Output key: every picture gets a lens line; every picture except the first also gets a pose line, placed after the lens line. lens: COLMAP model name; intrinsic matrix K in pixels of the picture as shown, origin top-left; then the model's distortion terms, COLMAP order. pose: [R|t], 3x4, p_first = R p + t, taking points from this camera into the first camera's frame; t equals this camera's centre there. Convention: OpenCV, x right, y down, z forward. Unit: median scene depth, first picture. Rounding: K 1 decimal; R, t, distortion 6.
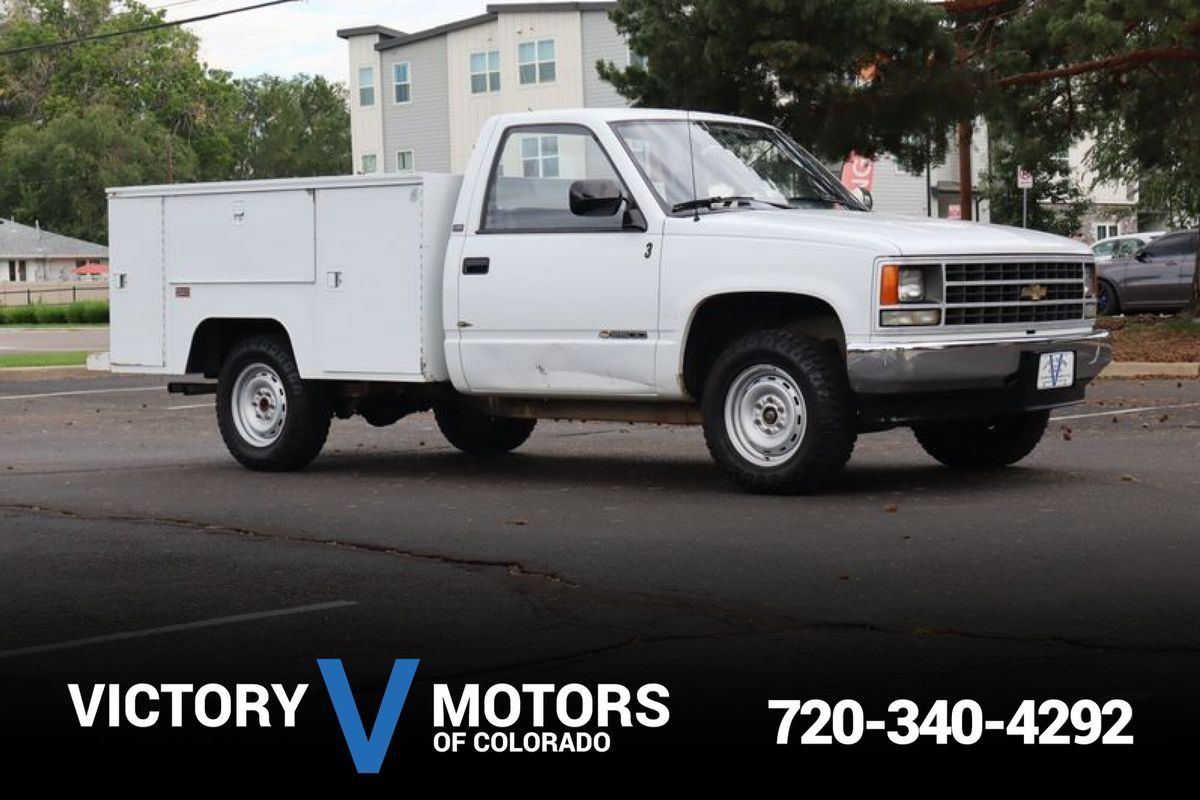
lens RADIAL K [[2312.1, 0, 600.0], [0, 2312.1, 400.0], [0, 0, 1]] dist [-0.001421, -0.092882]
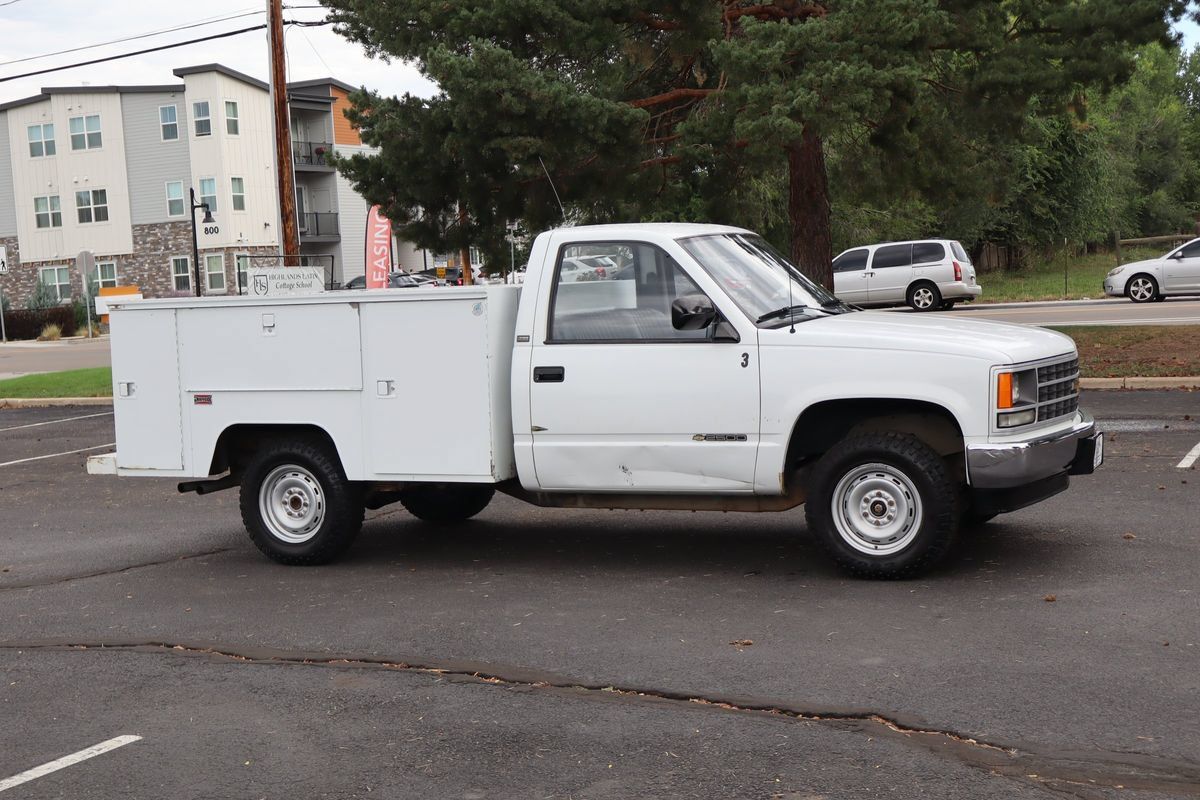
lens RADIAL K [[1673.3, 0, 613.7], [0, 1673.3, 402.6], [0, 0, 1]] dist [-0.025626, 0.020849]
pose [[0.955790, -0.049936, 0.289779, -0.236132], [0.044617, 0.998693, 0.024938, -0.059278], [-0.290645, -0.010906, 0.956769, 0.232292]]
